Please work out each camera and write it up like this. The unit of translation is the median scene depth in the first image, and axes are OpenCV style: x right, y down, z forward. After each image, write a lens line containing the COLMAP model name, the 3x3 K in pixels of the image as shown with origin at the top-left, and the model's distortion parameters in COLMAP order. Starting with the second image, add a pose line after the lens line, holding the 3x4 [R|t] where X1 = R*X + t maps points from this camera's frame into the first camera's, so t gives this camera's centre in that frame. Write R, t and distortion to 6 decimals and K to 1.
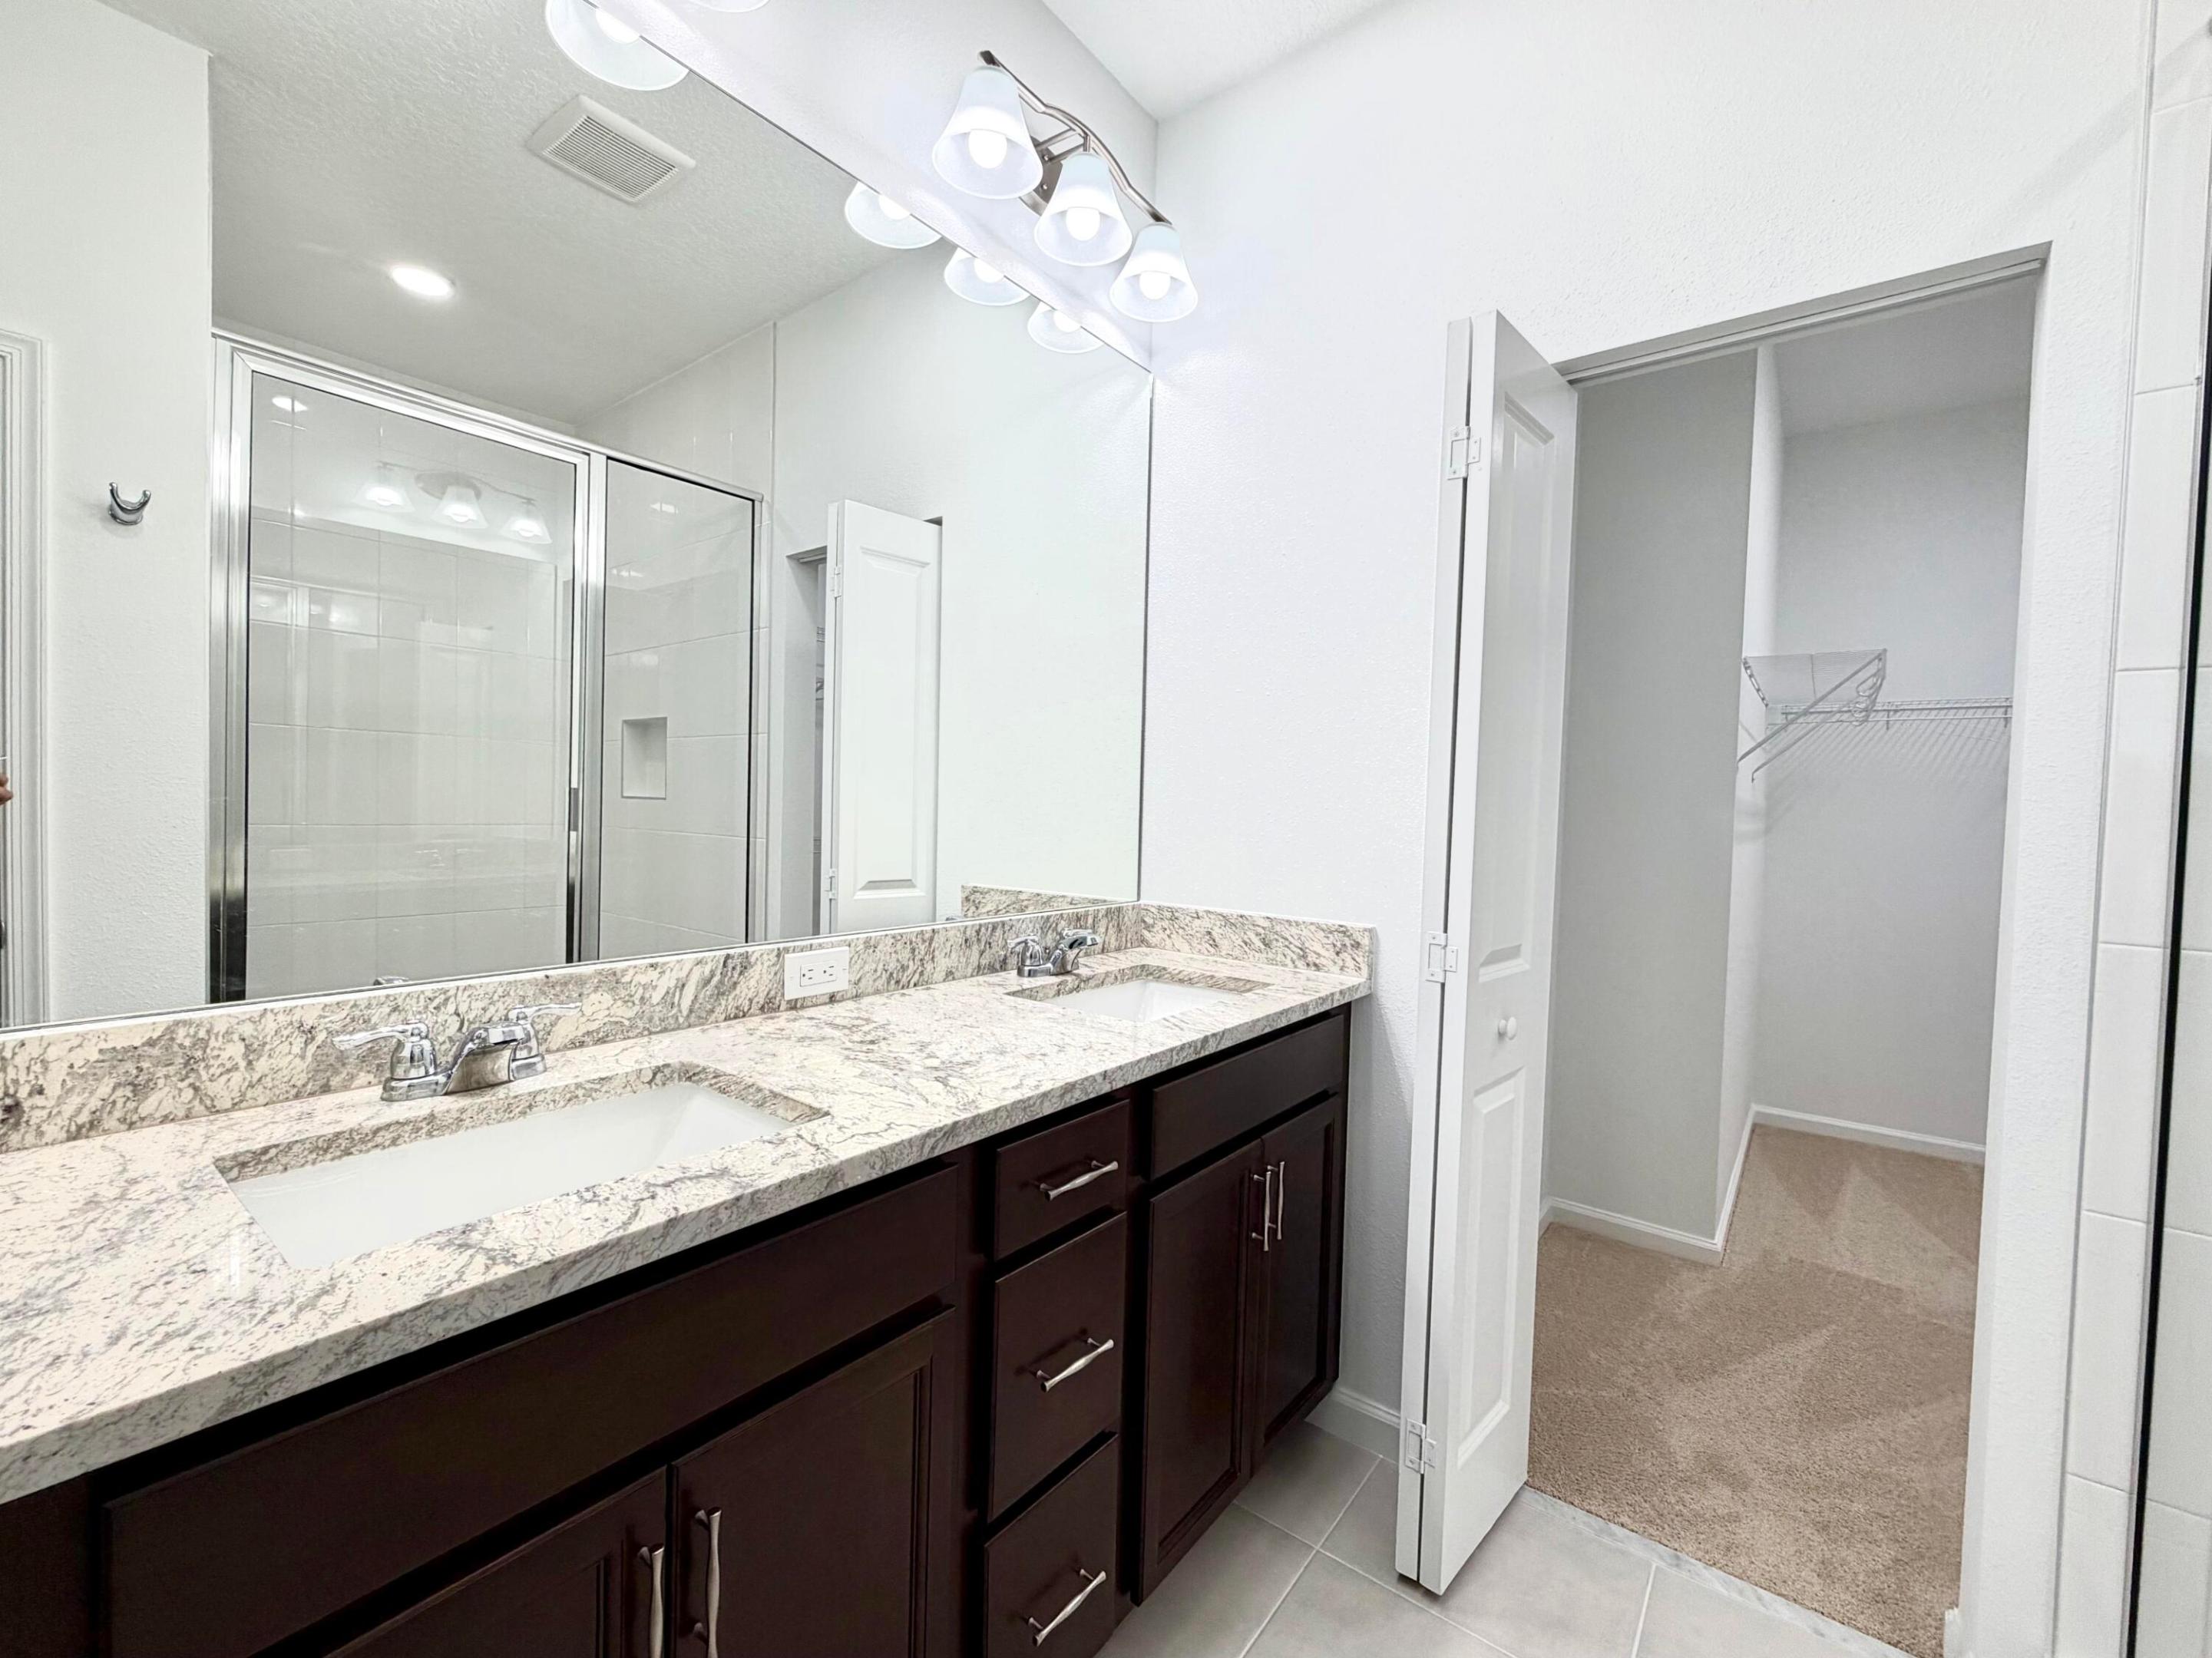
lens RADIAL K [[888.7, 0, 1107.2], [0, 888.7, 831.3], [0, 0, 1]] dist [0.000395, 0.000344]
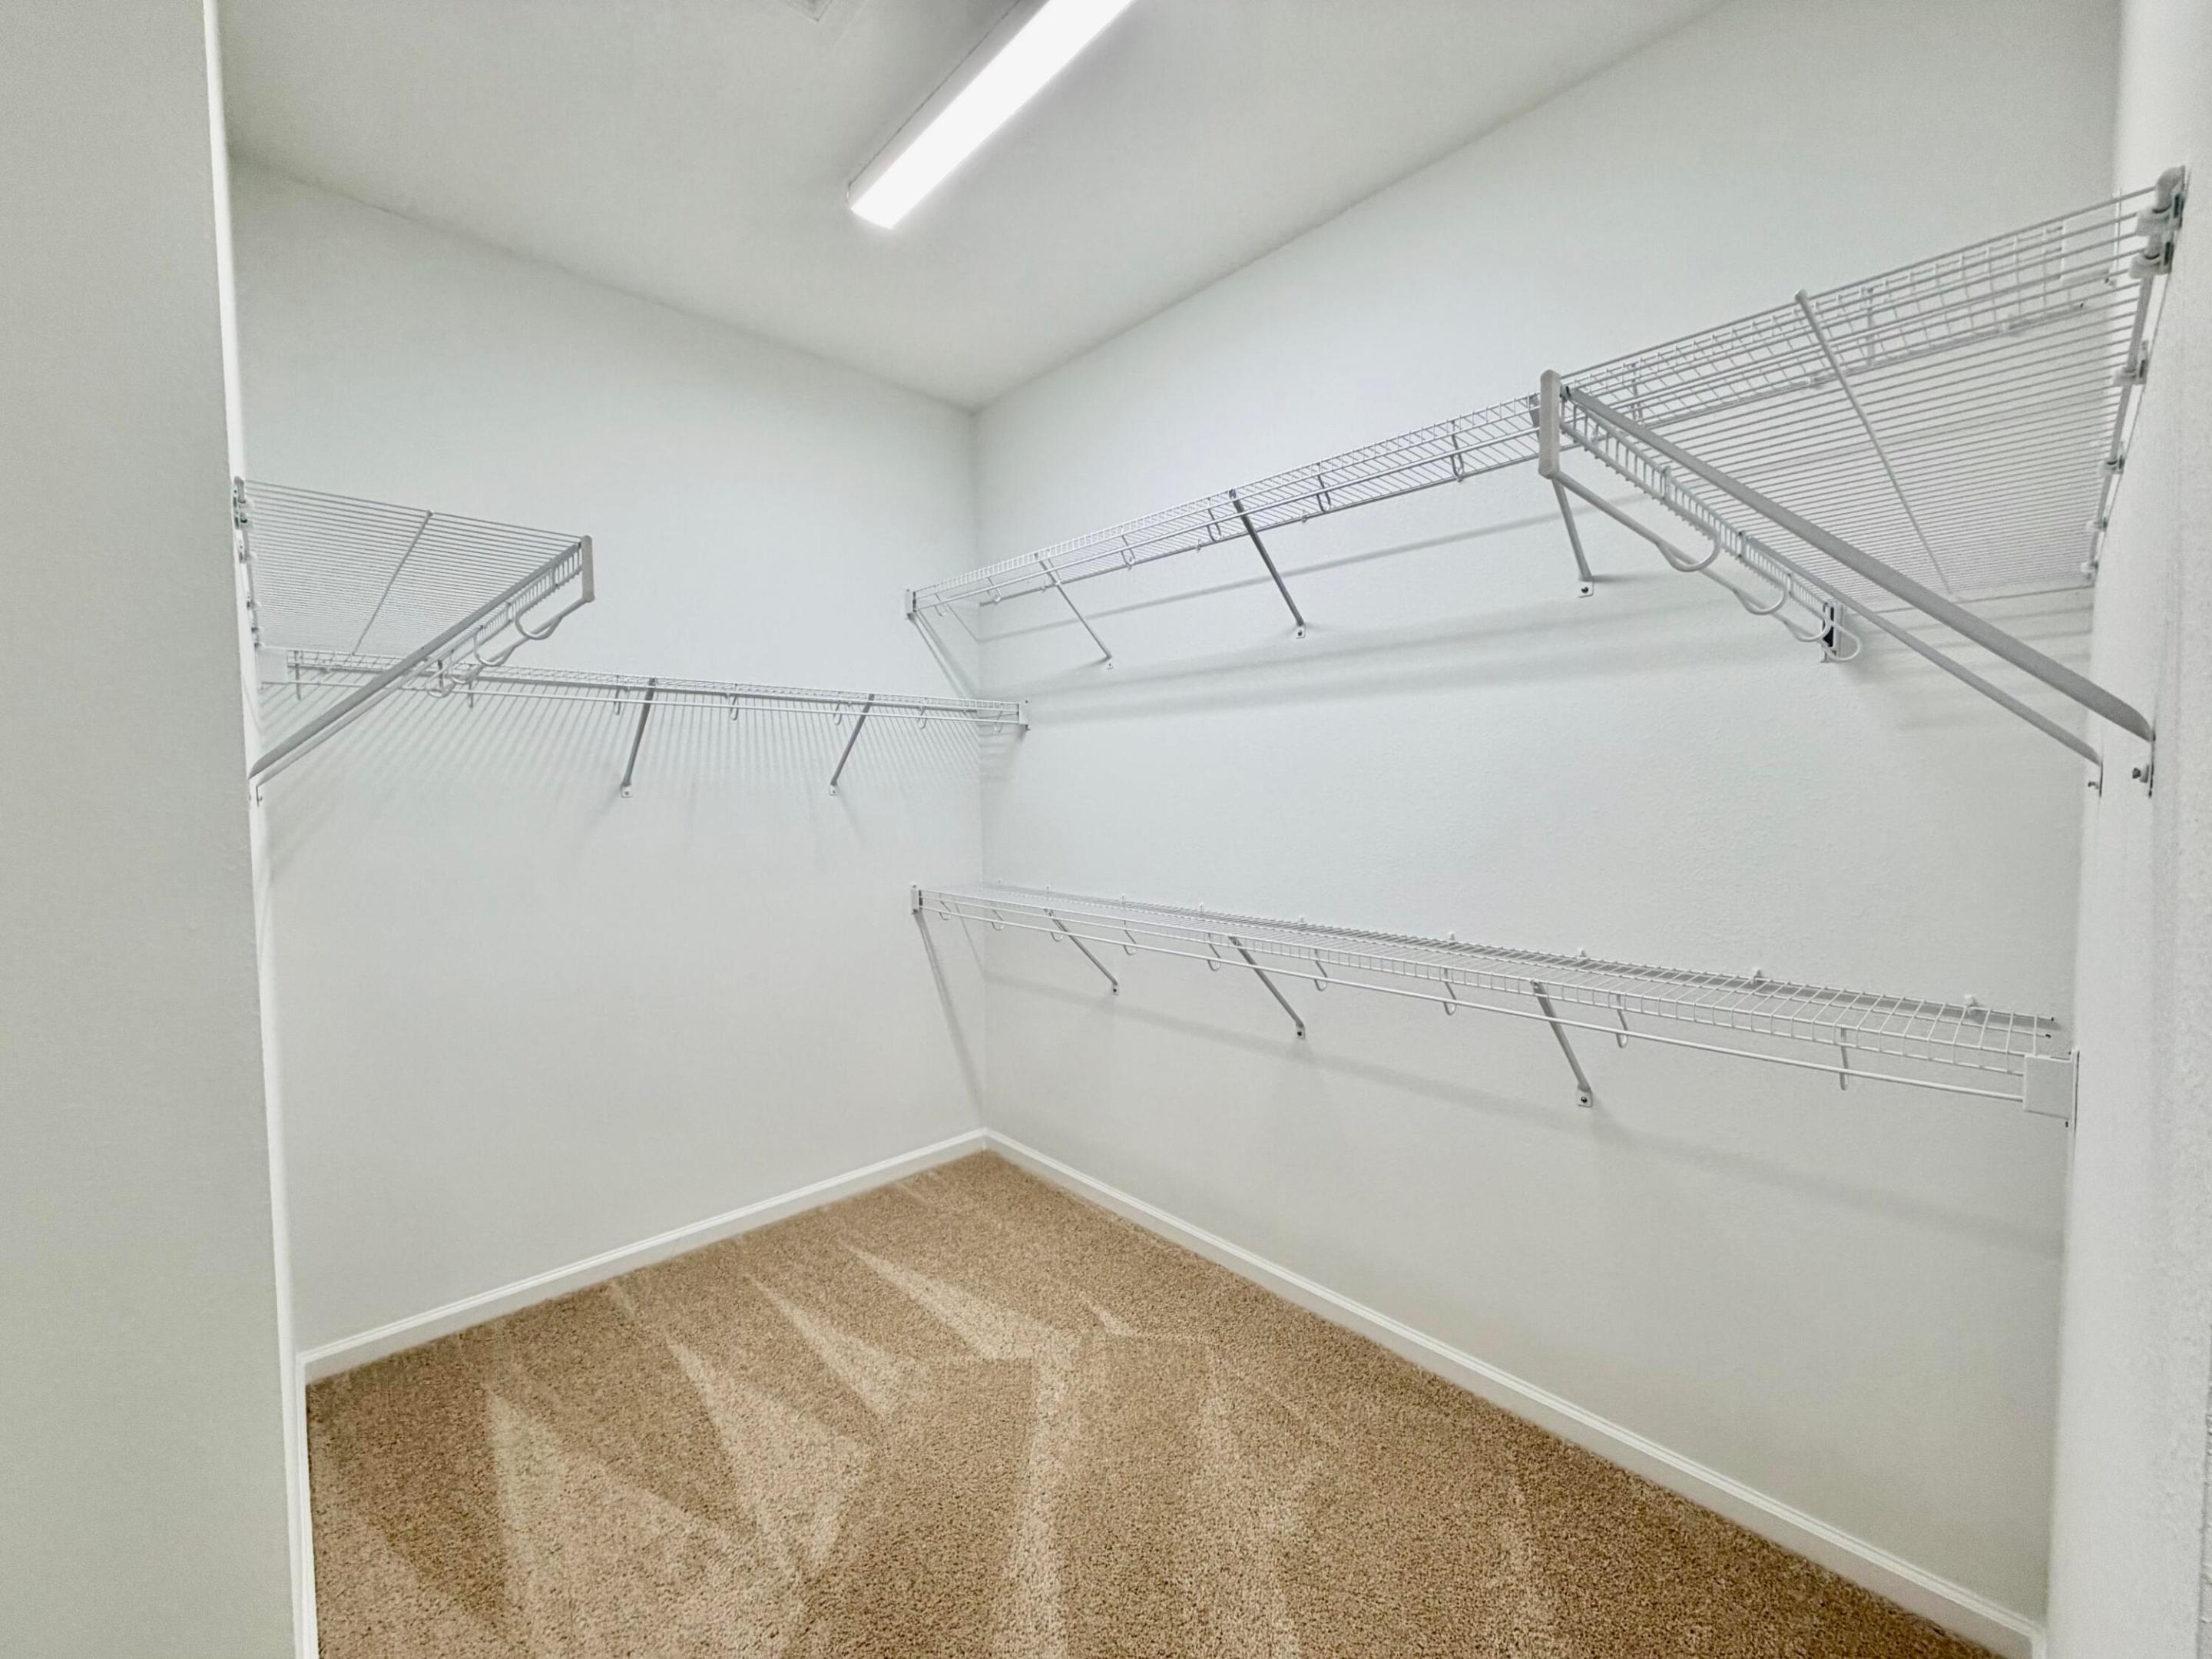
lens RADIAL K [[888.8, 0, 1107.2], [0, 888.8, 831.8], [0, 0, 1]] dist [0.000395, 0.000344]
pose [[0.143845, -0.069749, 0.987139, 0.241375], [0.043081, 0.997009, 0.064168, -0.036570], [-0.988662, 0.033297, 0.146420, 0.364621]]
